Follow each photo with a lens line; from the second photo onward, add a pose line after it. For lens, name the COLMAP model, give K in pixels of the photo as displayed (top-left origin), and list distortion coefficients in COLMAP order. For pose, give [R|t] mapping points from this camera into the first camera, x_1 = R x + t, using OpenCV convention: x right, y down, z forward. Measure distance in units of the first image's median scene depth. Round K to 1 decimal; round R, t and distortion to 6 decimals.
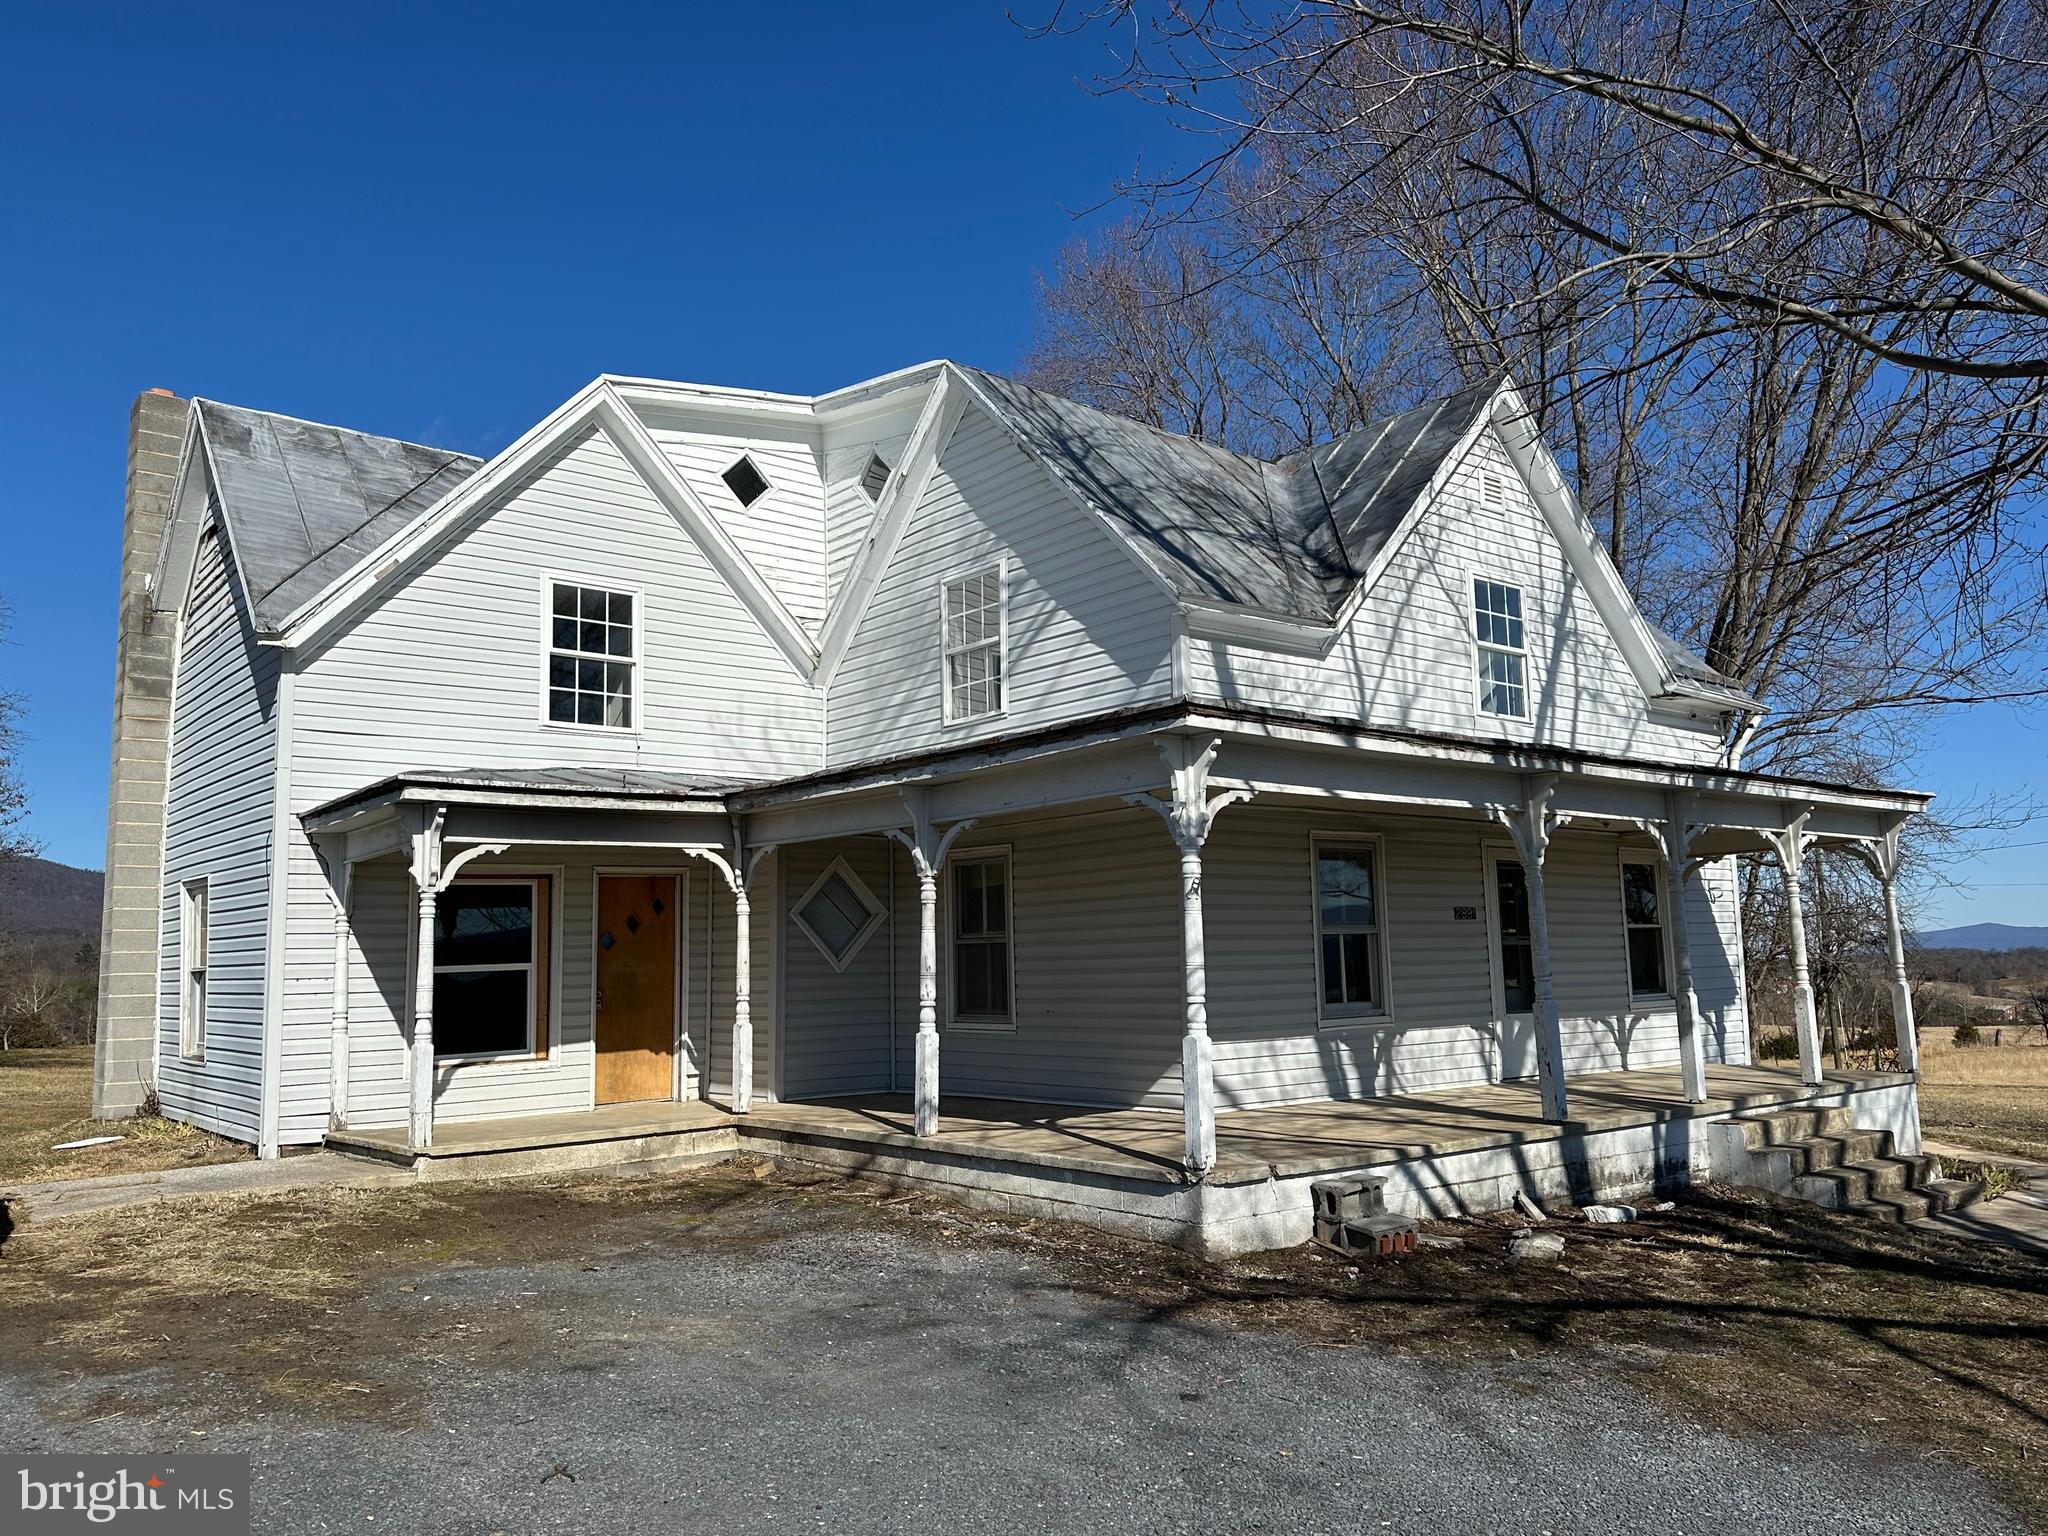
lens RADIAL K [[1535.7, 0, 1023.3], [0, 1535.7, 762.4], [0, 0, 1]] dist [-0.005751, -0.001457]
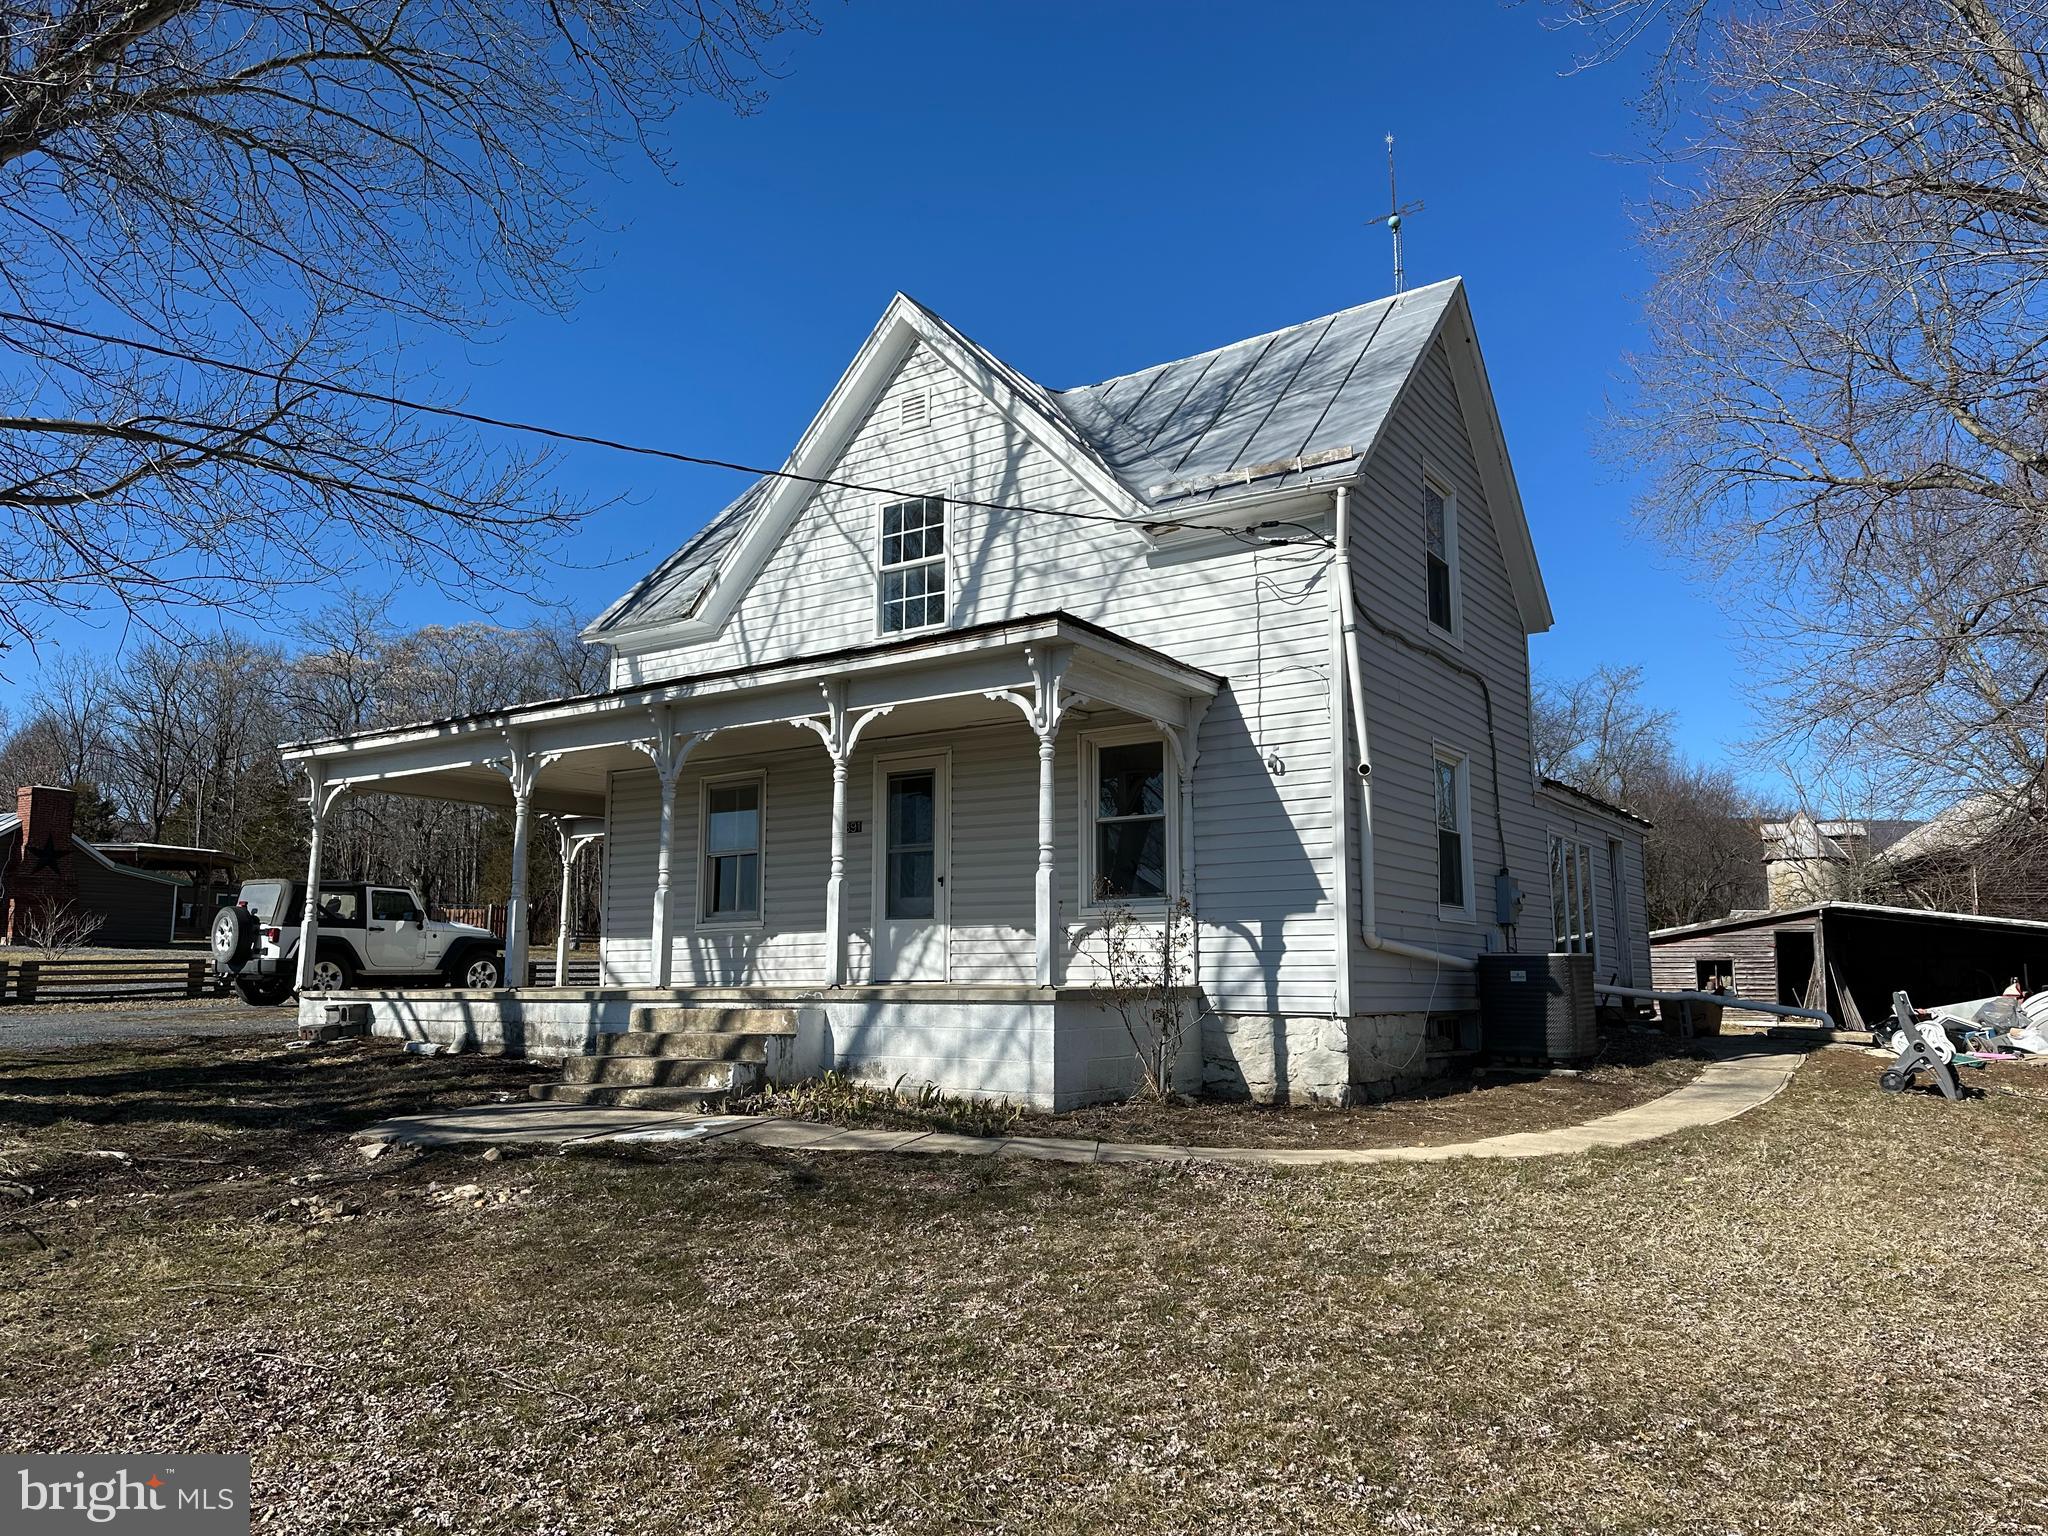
lens RADIAL K [[1489.8, 0, 1025.9], [0, 1489.8, 778.5], [0, 0, 1]] dist [0.061837, -0.000853]
pose [[0.285849, -0.115246, -0.951320, 1.238339], [0.124384, 0.988806, -0.082412, 0.154657], [0.950168, -0.094772, 0.296984, 0.754626]]
